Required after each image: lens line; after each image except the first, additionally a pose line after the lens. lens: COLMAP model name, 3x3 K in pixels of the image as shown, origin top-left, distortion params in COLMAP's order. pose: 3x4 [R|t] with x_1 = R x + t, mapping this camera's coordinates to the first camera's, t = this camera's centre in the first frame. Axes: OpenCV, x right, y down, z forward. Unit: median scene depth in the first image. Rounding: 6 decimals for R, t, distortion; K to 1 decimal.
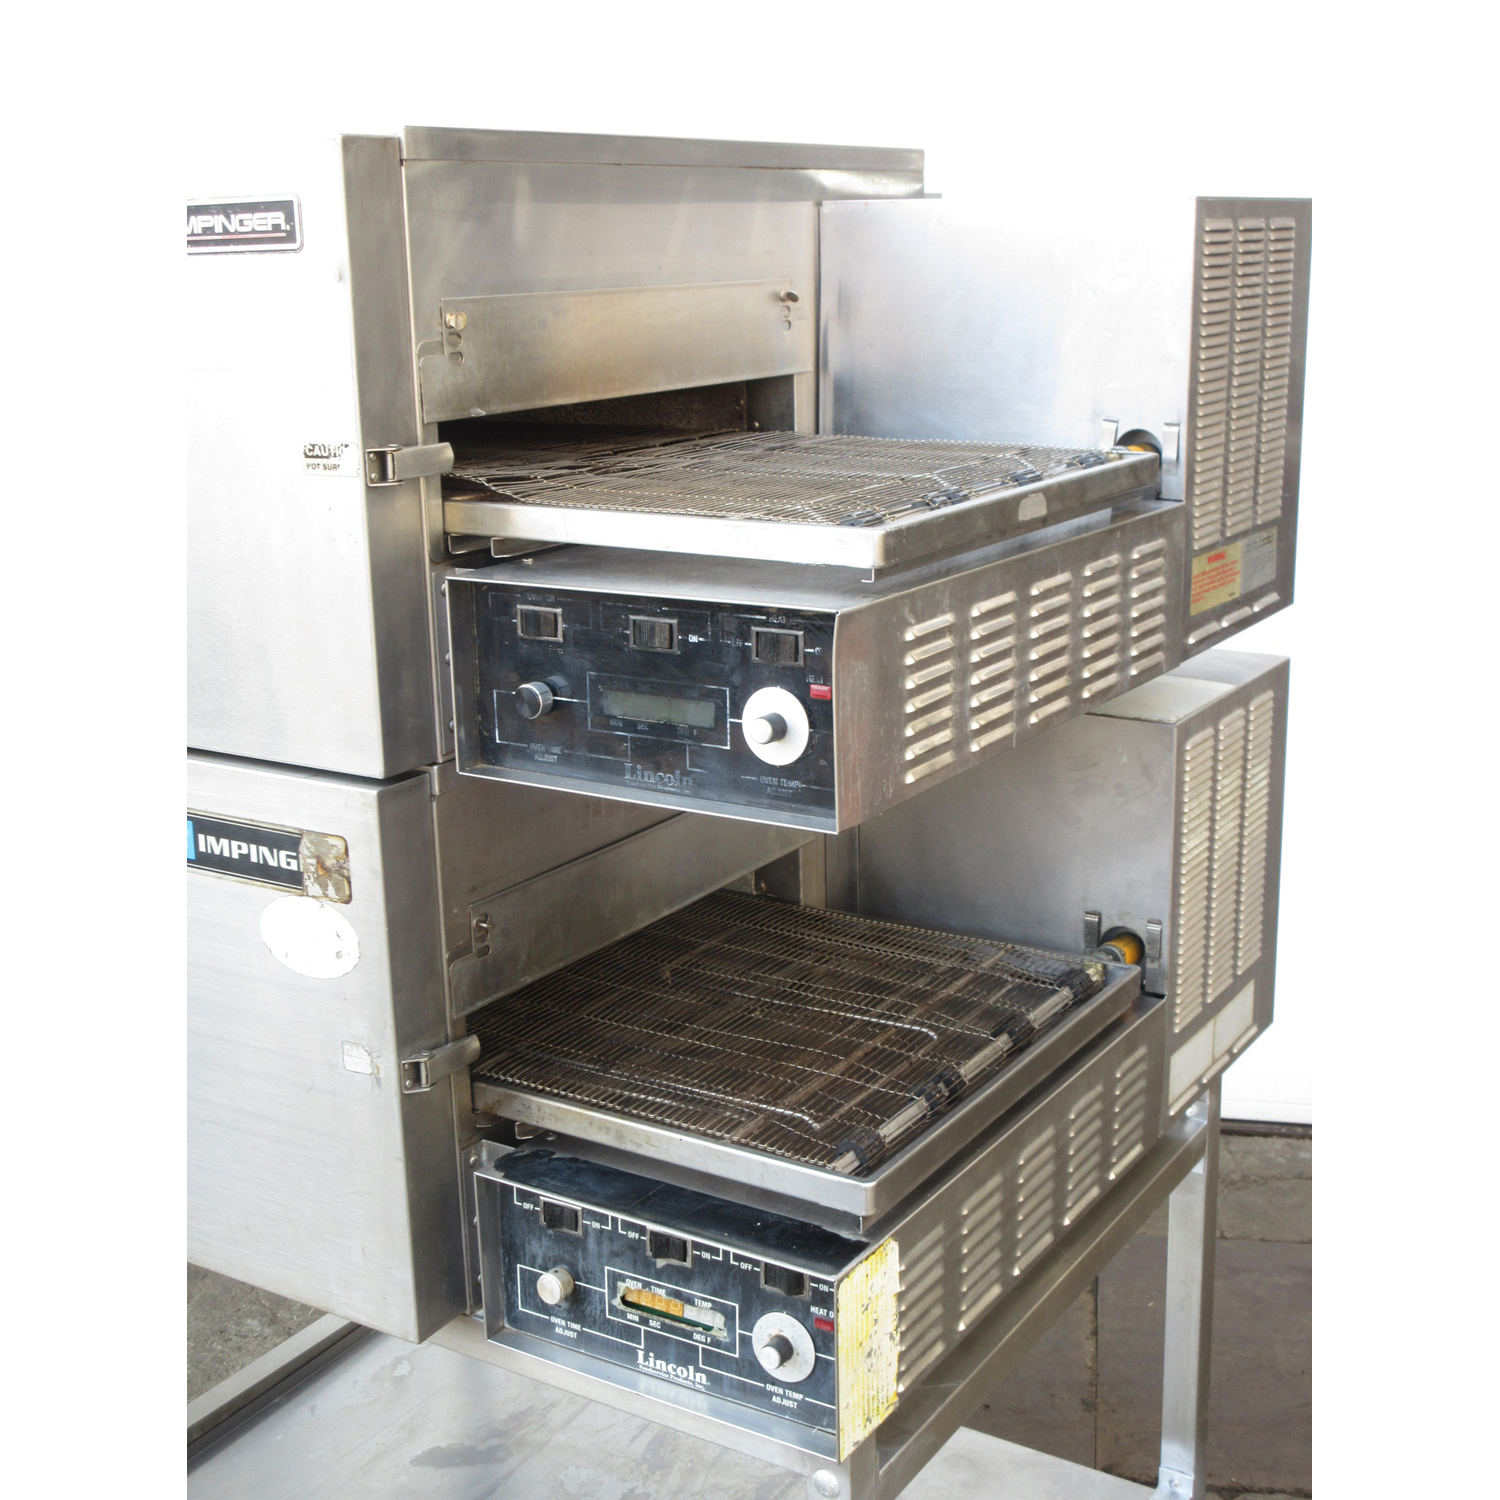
lens RADIAL K [[2025.1, 0, 749.8], [0, 2025.1, 749.5], [0, 0, 1]] dist [-0.043165, 0.000000]
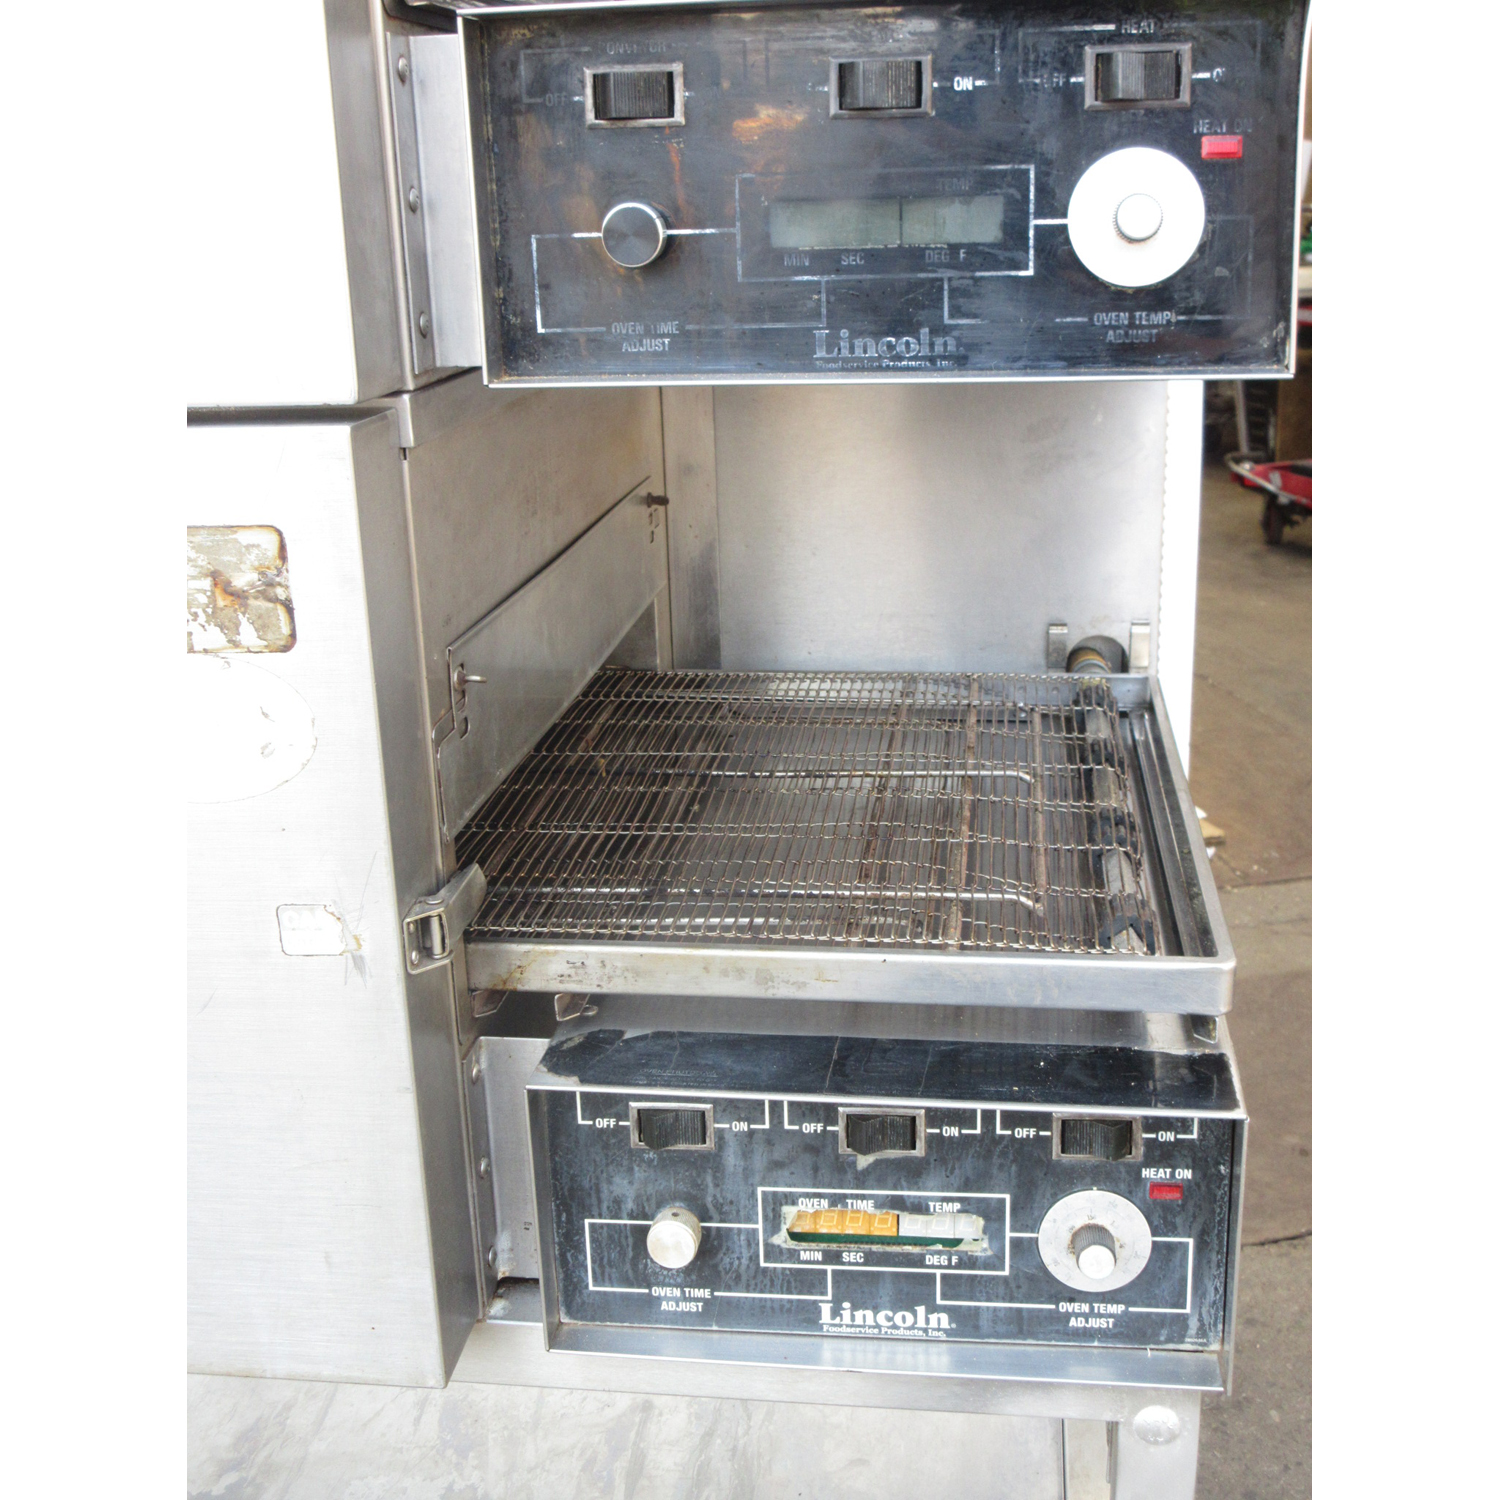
lens RADIAL K [[1802.8, 0, 753.2], [0, 1802.8, 751.1], [0, 0, 1]] dist [-0.035138, 0.000000]
pose [[0.905384, -0.131473, 0.403726, -0.286033], [0.112845, 0.991164, 0.069710, 0.083693], [-0.409323, -0.017556, 0.912221, 0.501387]]
